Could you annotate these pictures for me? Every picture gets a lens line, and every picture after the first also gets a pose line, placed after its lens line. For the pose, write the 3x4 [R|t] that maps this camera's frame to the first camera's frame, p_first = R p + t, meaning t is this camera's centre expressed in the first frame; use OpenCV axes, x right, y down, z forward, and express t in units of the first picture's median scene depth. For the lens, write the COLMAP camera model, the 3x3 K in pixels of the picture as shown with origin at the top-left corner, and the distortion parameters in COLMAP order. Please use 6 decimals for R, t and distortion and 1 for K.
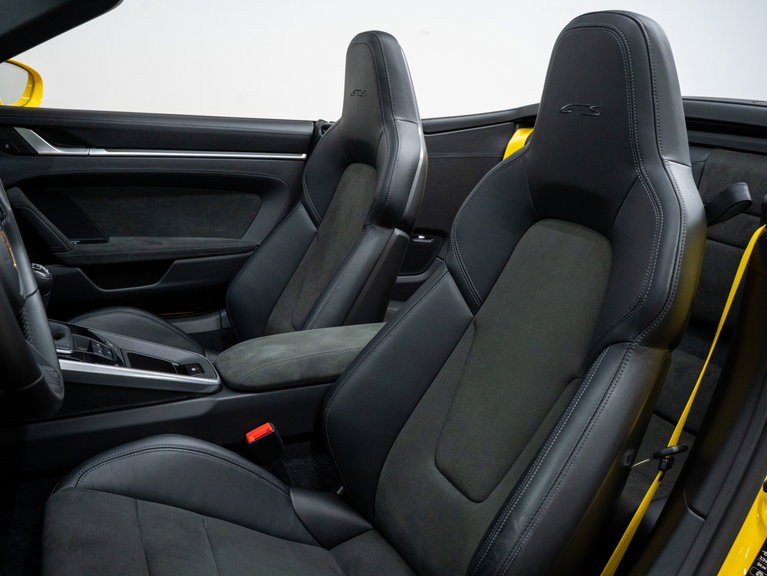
lens RADIAL K [[690.2, 0, 383.5], [0, 690.2, 288.0], [0, 0, 1]] dist [-0.082928, 0.011045]
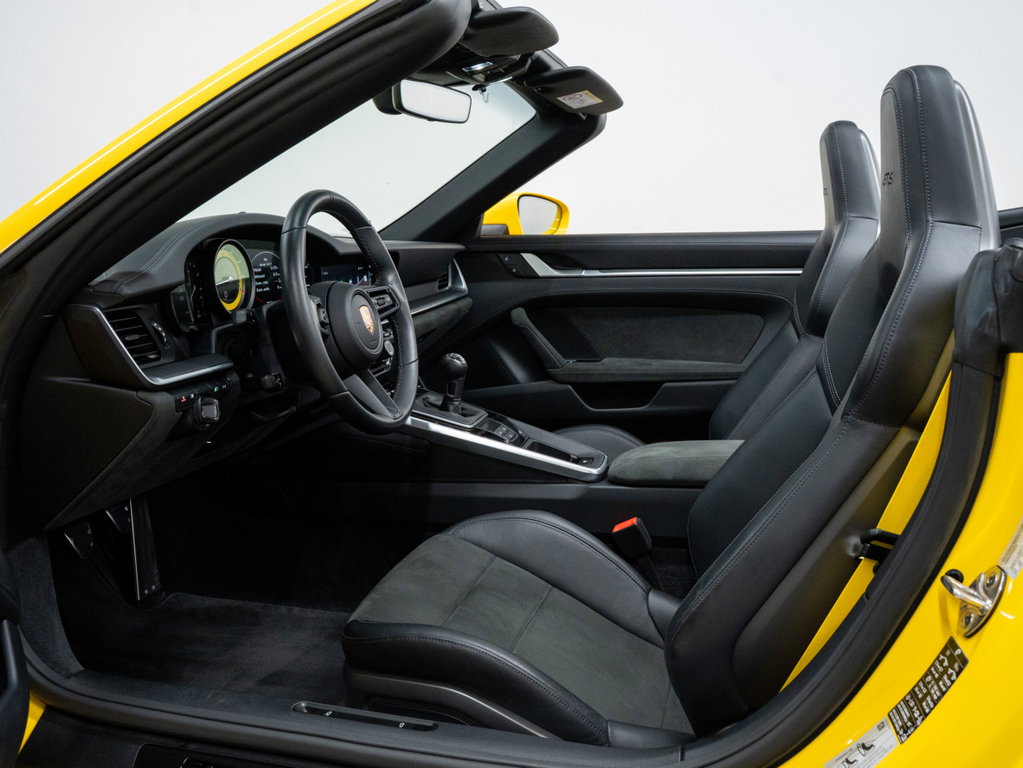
lens RADIAL K [[920.5, 0, 511.5], [0, 920.5, 384.0], [0, 0, 1]] dist [-0.082928, 0.011045]
pose [[0.759845, 0.019587, -0.649809, 0.395391], [-0.090410, 0.993017, -0.075787, 0.083265], [0.643786, 0.116336, 0.756310, -0.116252]]
